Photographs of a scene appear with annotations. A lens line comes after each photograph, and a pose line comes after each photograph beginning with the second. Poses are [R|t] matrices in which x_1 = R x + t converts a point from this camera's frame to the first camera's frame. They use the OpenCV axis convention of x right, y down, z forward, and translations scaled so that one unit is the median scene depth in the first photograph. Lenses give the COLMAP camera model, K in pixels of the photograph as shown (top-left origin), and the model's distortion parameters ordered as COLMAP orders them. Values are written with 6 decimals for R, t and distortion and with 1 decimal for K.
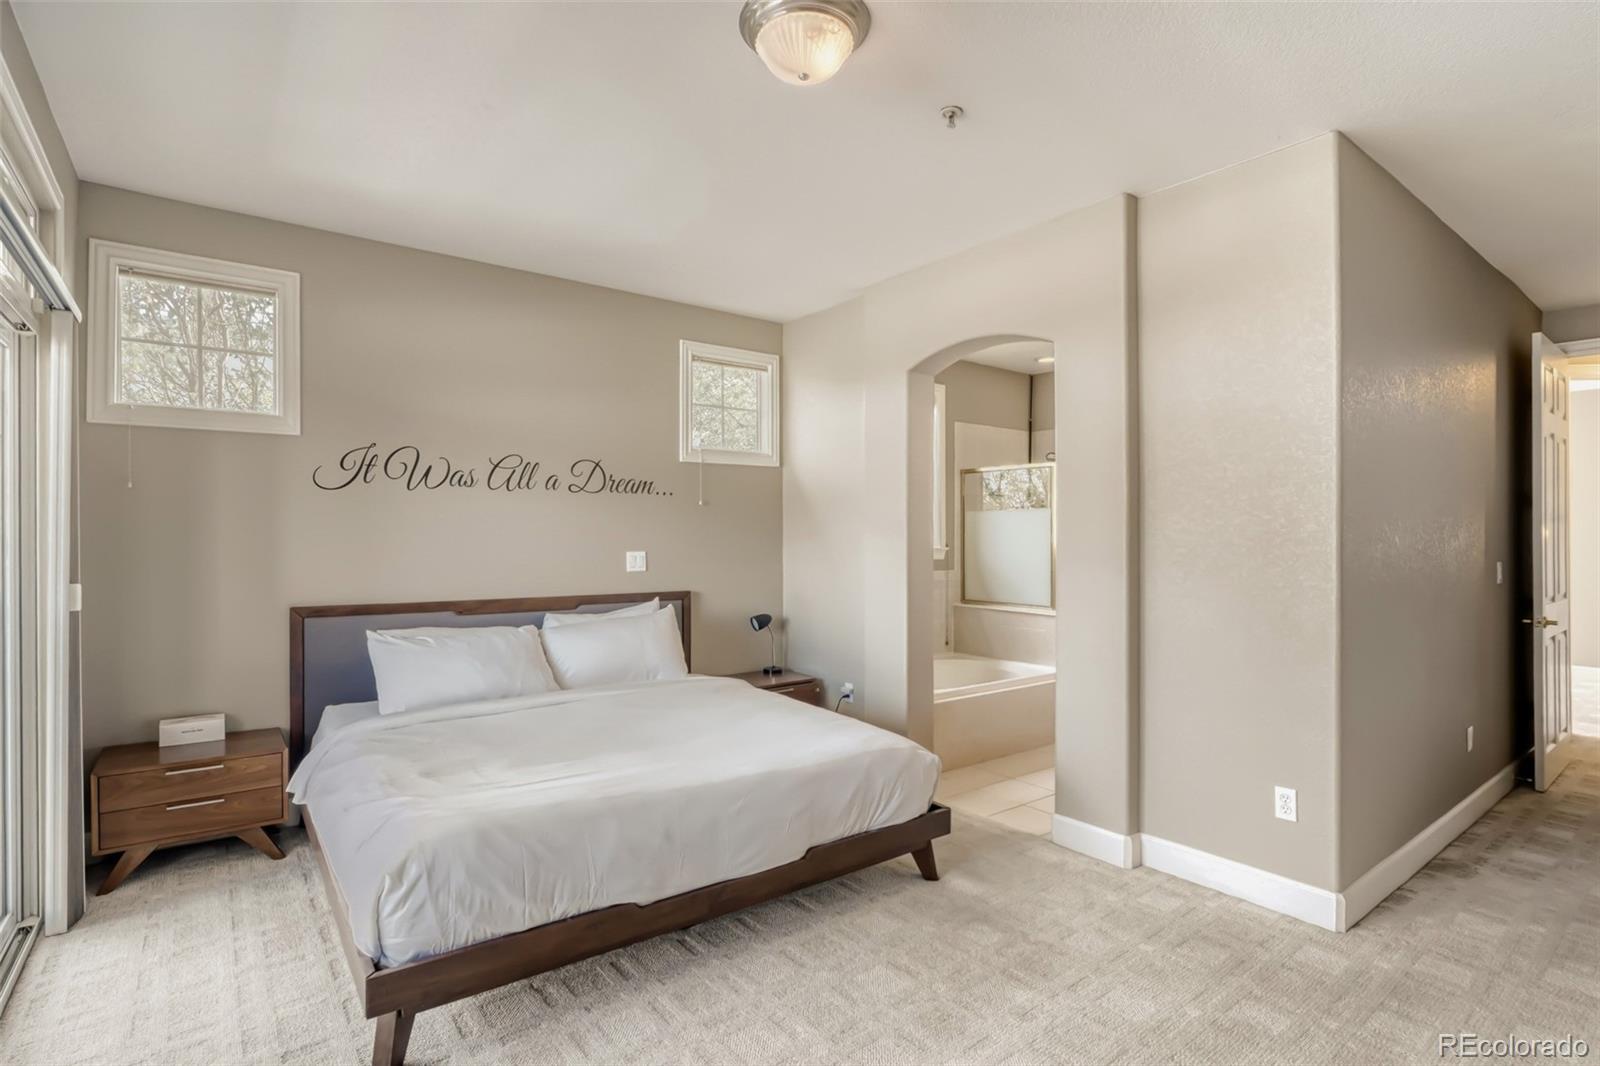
lens RADIAL K [[777.5, 0, 785.2], [0, 777.5, 540.0], [0, 0, 1]] dist [-0.020263, 0.008378]
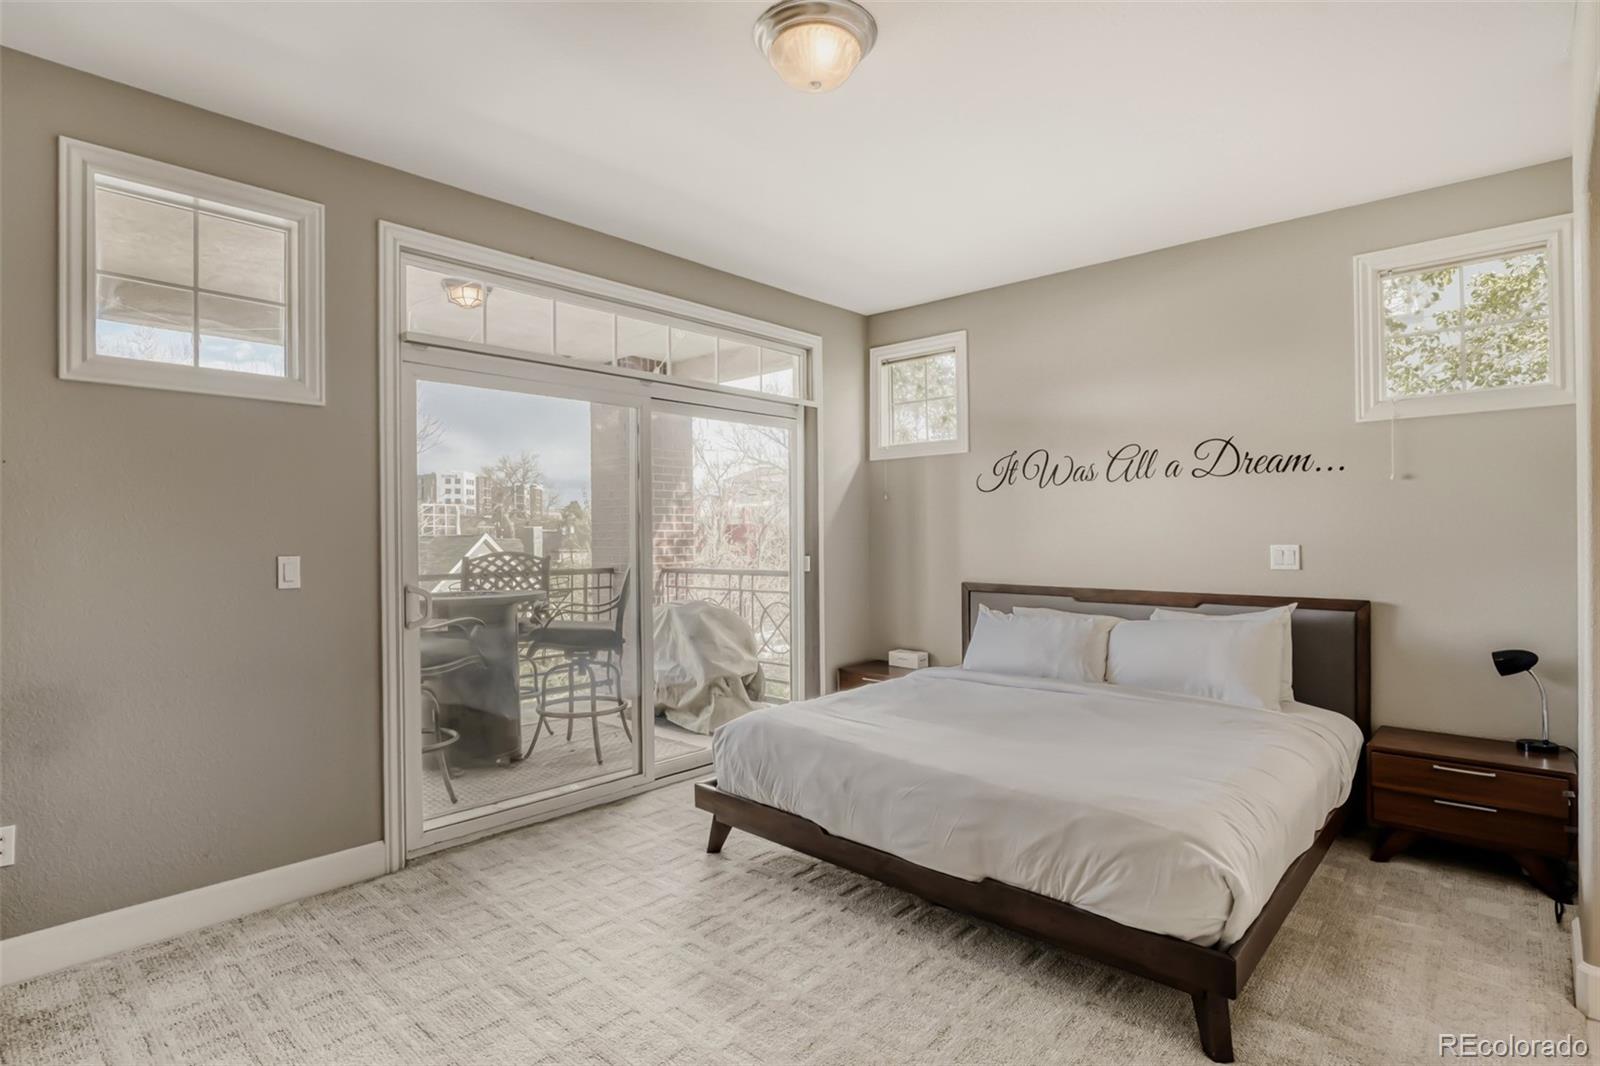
lens RADIAL K [[777.5, 0, 786.5], [0, 777.5, 529.4], [0, 0, 1]] dist [-0.020263, 0.008378]
pose [[0.199114, -0.006733, -0.979953, 0.555148], [0.002242, 0.999977, -0.006414, 0.003675], [0.979974, -0.000920, 0.199125, 0.390391]]
